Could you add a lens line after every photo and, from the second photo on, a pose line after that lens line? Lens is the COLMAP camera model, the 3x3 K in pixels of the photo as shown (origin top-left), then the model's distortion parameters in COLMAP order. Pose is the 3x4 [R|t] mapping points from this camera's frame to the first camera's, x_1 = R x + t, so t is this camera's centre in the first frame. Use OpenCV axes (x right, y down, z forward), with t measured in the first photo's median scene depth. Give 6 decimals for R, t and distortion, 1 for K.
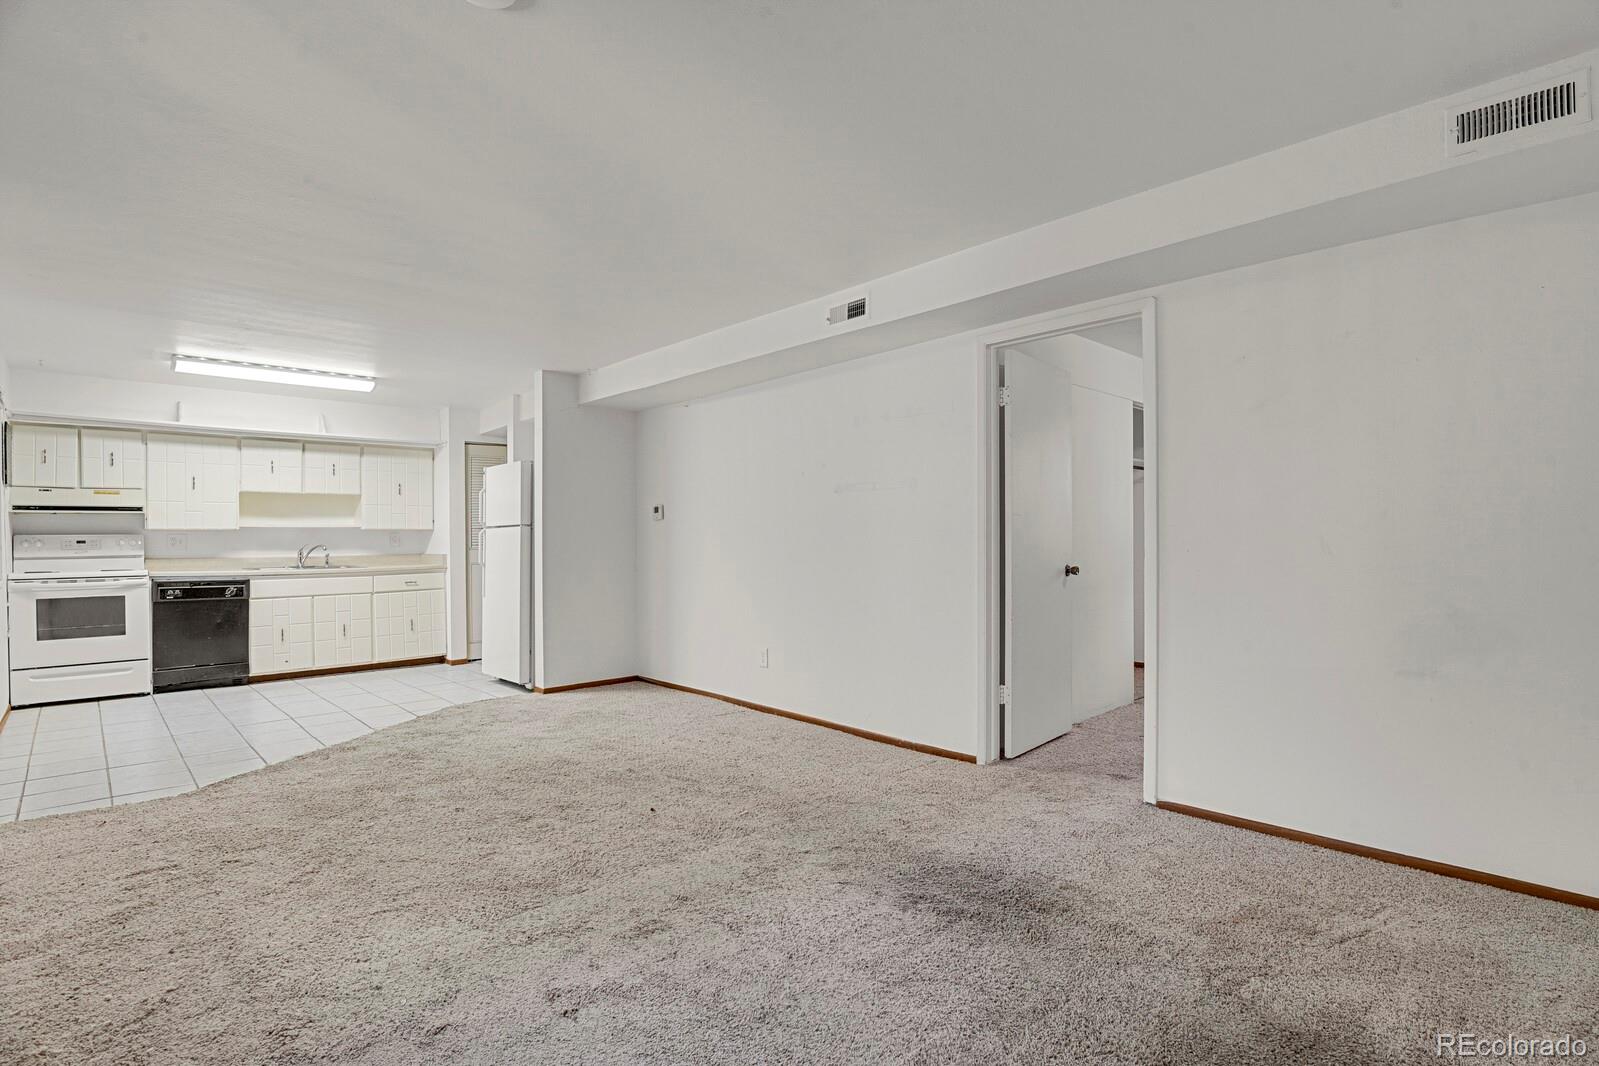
lens RADIAL K [[777.9, 0, 801.3], [0, 777.9, 540.1], [0, 0, 1]] dist [-0.030938, -0.000339]
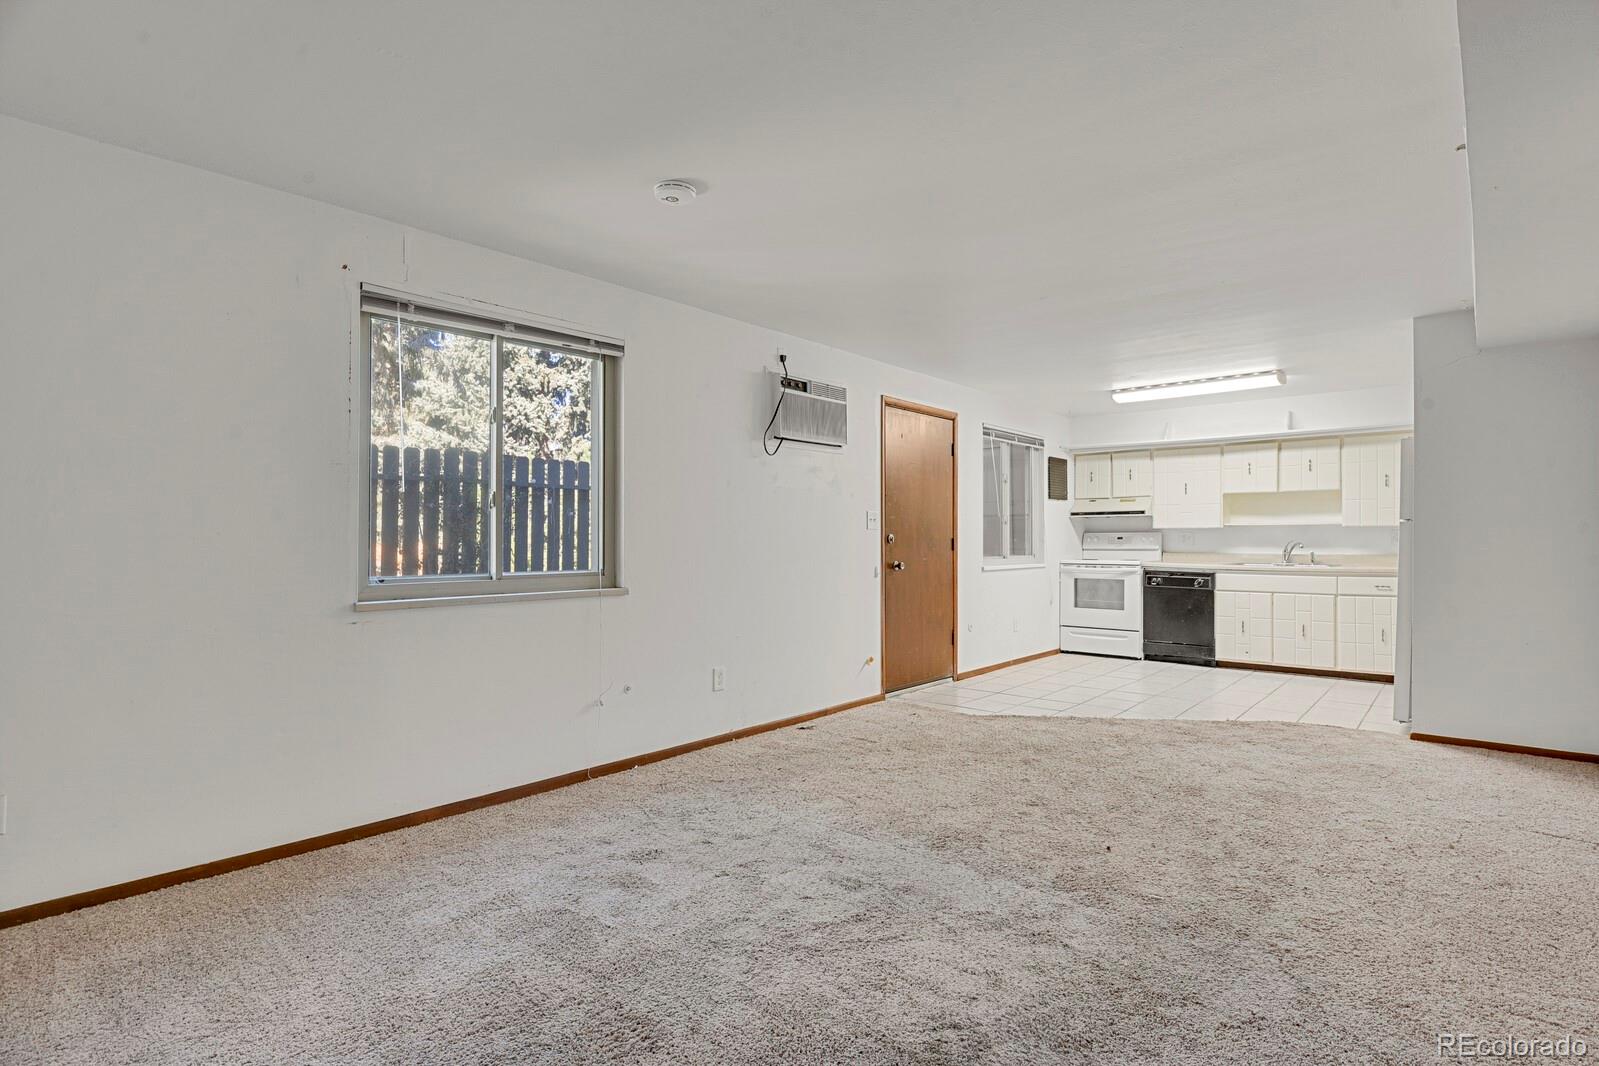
lens RADIAL K [[777.9, 0, 801.3], [0, 777.9, 540.1], [0, 0, 1]] dist [-0.030938, -0.000339]
pose [[0.090556, 0.008813, -0.995852, 0.351994], [-0.003542, 0.999957, 0.008527, -0.003565], [0.995885, 0.002755, 0.090583, 0.315212]]
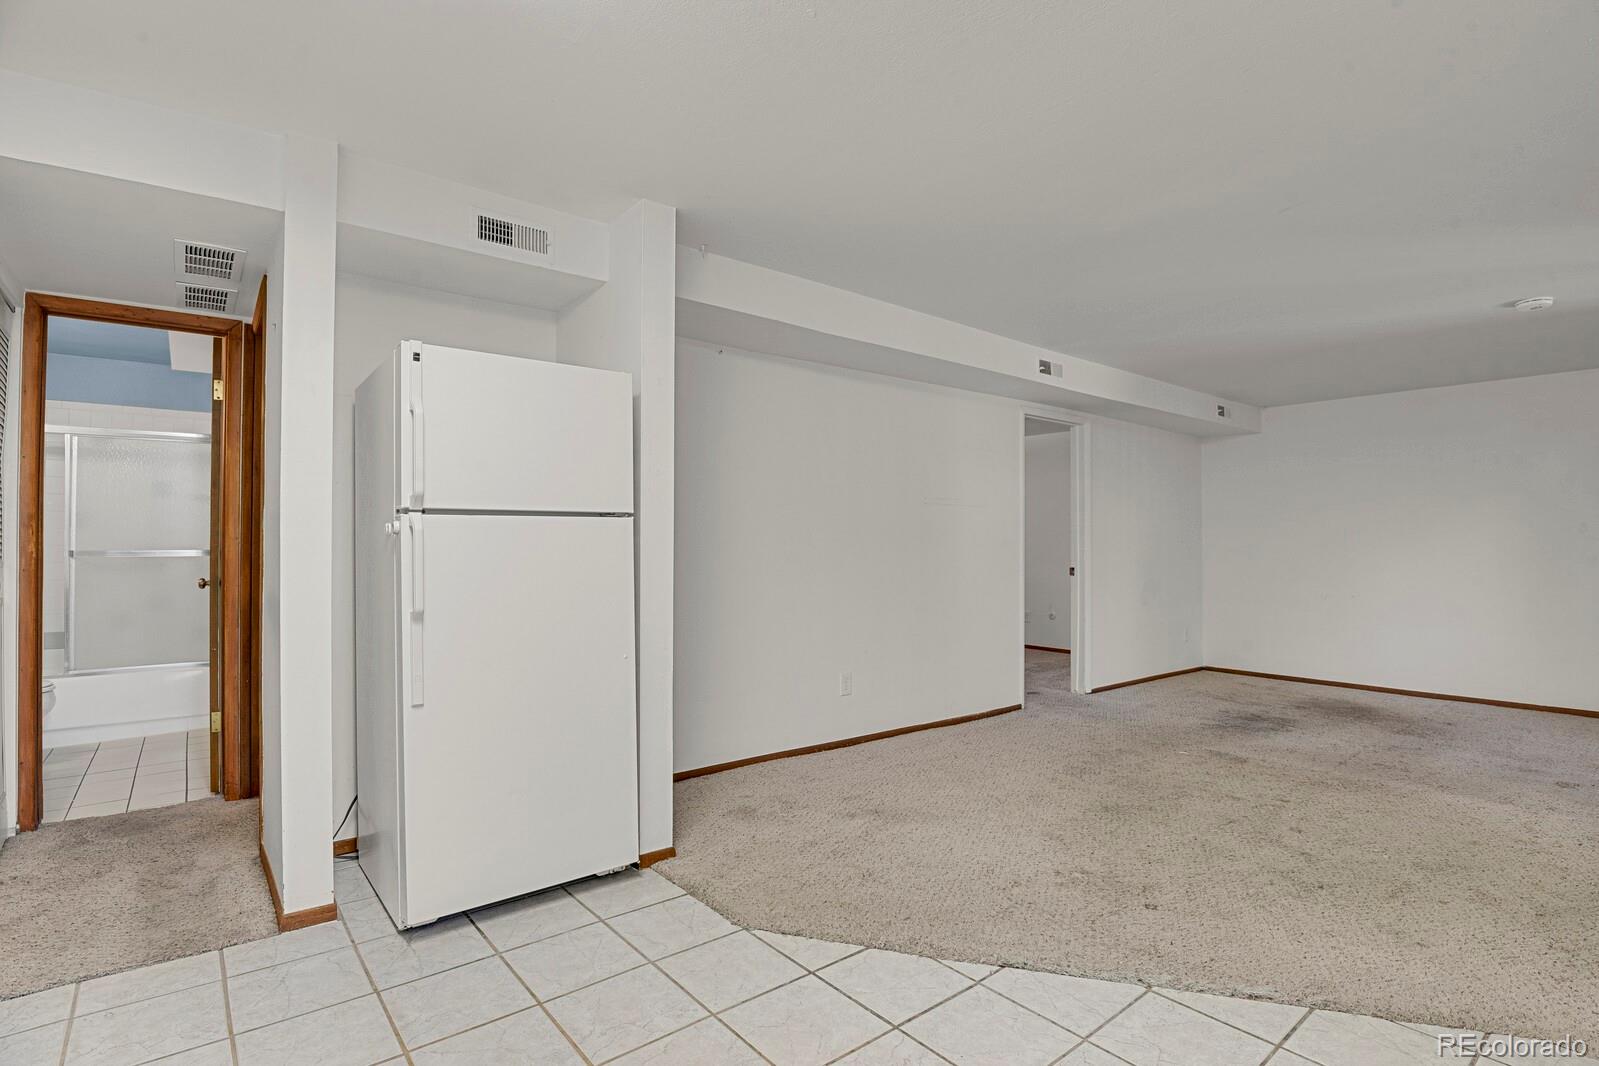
lens RADIAL K [[792.5, 0, 801.7], [0, 792.5, 538.8], [0, 0, 1]] dist [-0.029109, -0.001055]
pose [[0.065707, 0.012253, 0.997764, -0.847281], [-0.005241, 0.999915, -0.011934, -0.000056], [-0.997825, -0.004445, 0.065766, 0.898304]]
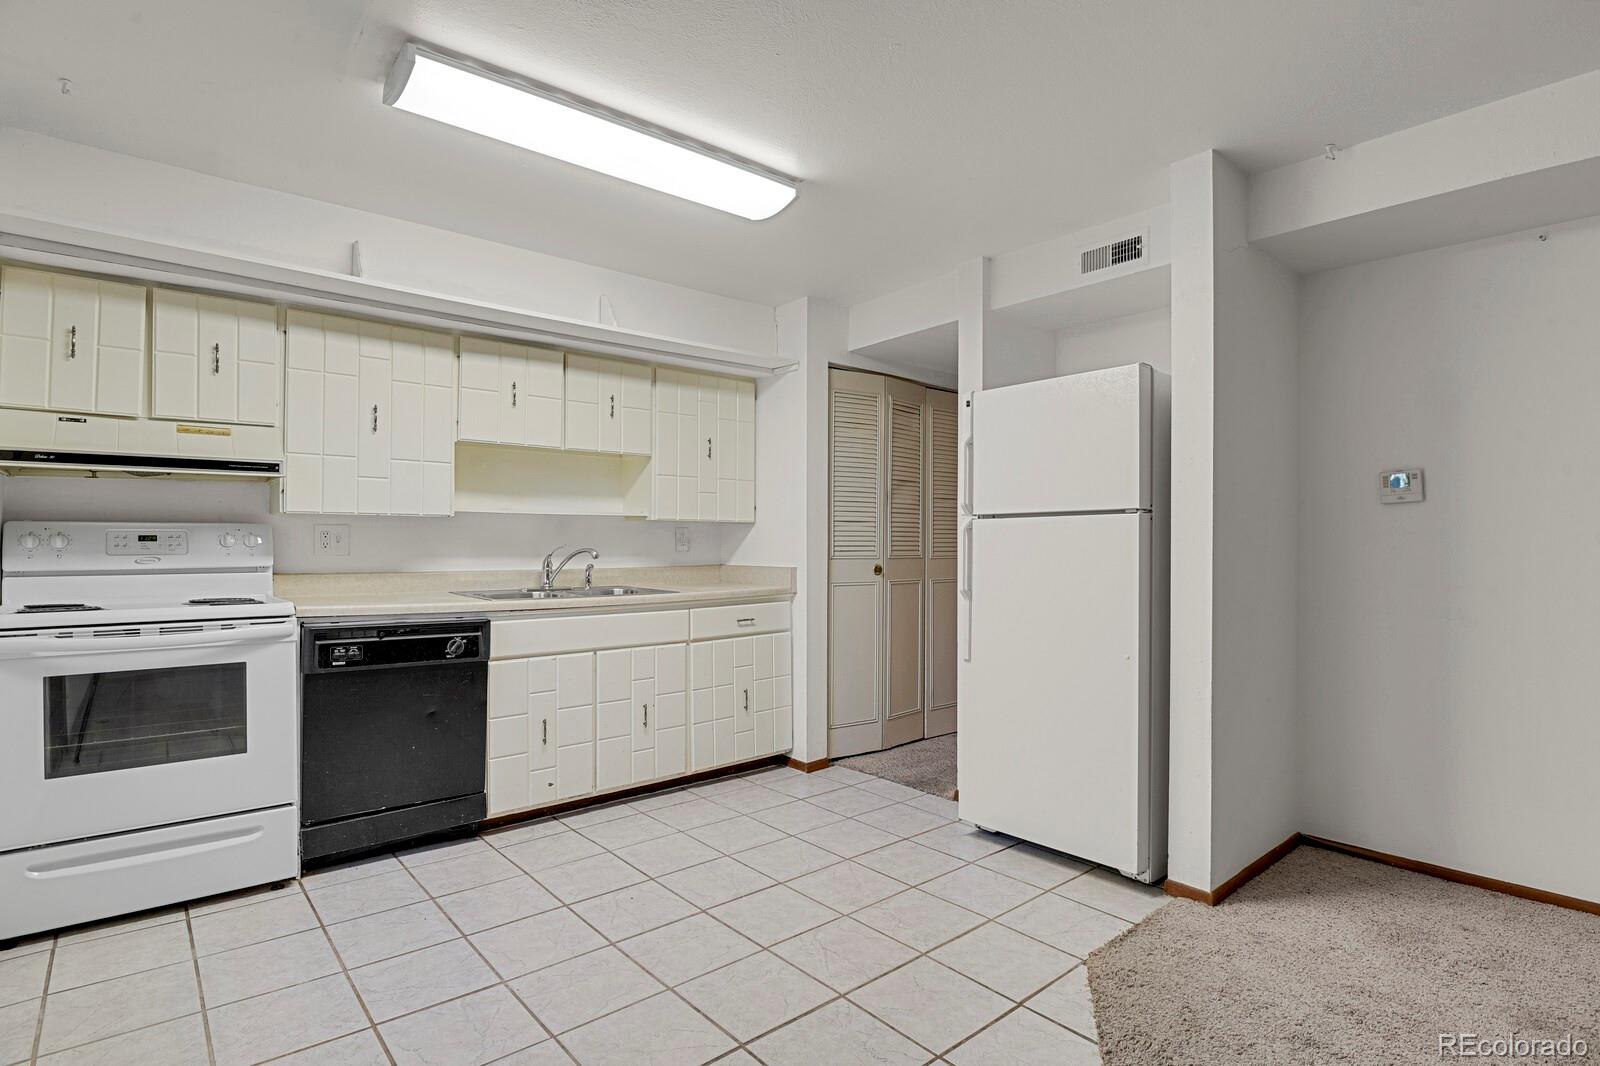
lens RADIAL K [[793.0, 0, 802.2], [0, 793.0, 538.8], [0, 0, 1]] dist [-0.029109, -0.001055]
pose [[0.998645, 0.009902, -0.051098, -0.523052], [-0.010167, 0.999936, -0.004929, 0.001160], [0.051046, 0.005442, 0.998681, 0.540185]]
